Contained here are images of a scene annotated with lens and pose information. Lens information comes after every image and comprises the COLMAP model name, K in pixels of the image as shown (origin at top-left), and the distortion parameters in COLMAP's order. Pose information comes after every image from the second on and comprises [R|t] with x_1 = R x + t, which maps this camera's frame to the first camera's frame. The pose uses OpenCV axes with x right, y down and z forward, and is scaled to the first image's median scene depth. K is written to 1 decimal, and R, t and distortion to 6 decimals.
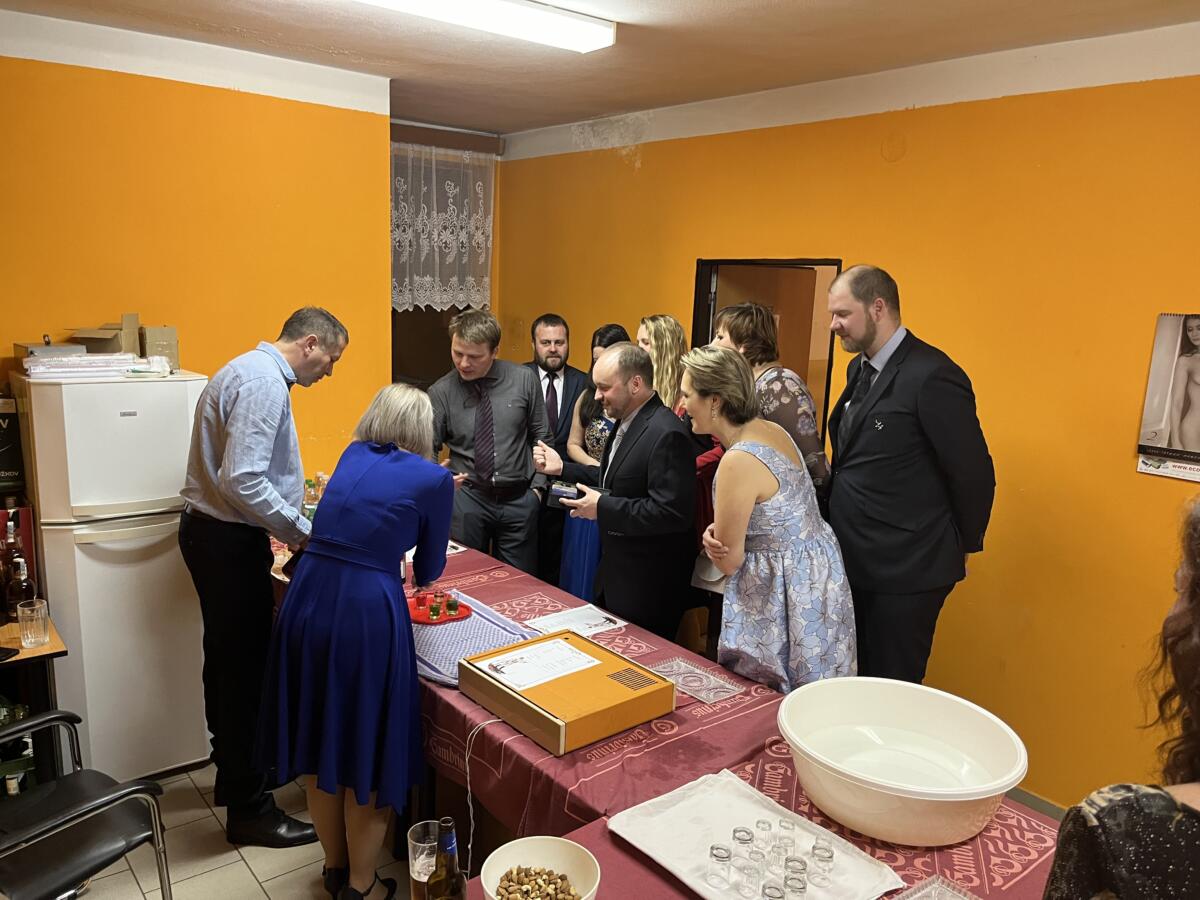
lens RADIAL K [[915.2, 0, 590.2], [0, 915.2, 457.7], [0, 0, 1]] dist [0.062731, -0.080270]
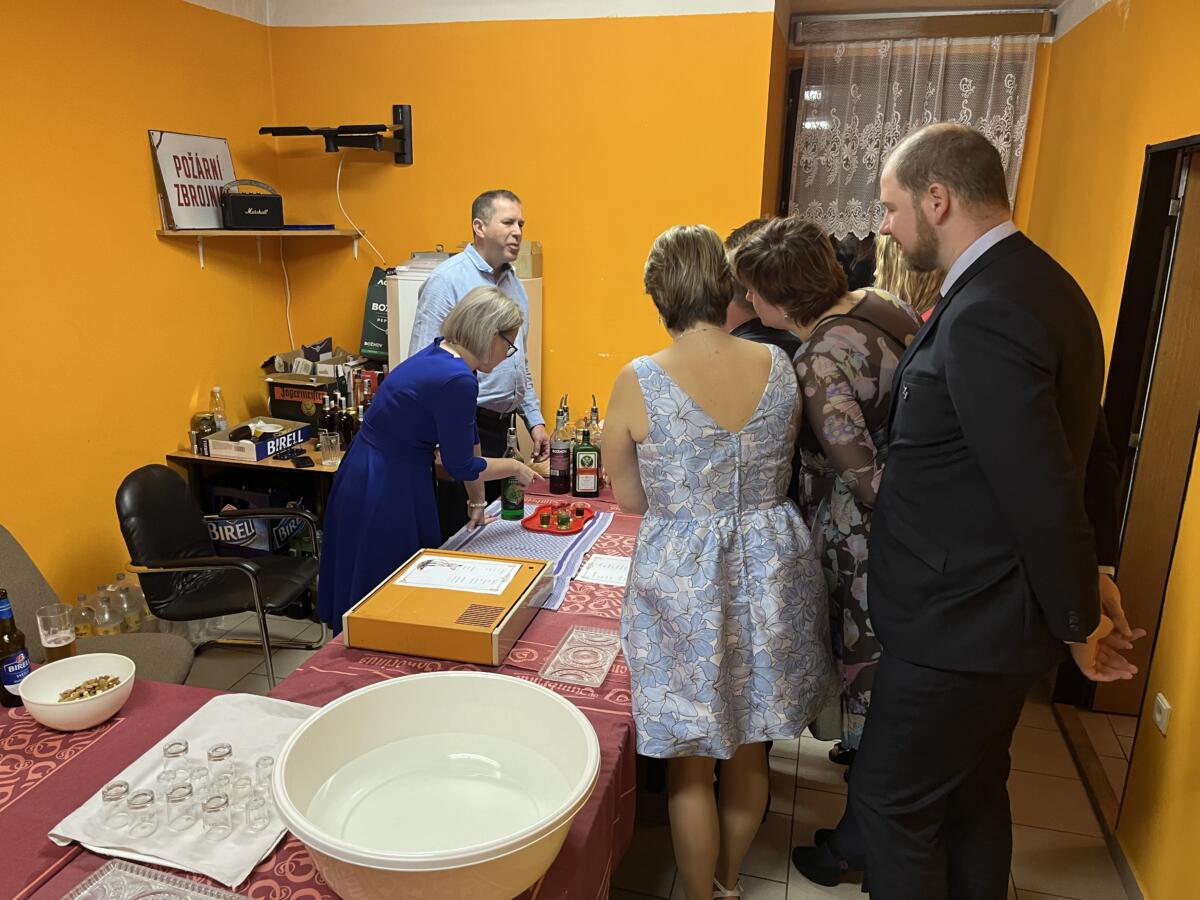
lens RADIAL K [[915.2, 0, 590.2], [0, 915.2, 457.7], [0, 0, 1]] dist [0.062731, -0.080270]
pose [[0.587980, 0.189185, -0.786440, 0.638630], [-0.147878, 0.981019, 0.125432, -0.034793], [0.795243, 0.042545, 0.604796, 0.420349]]
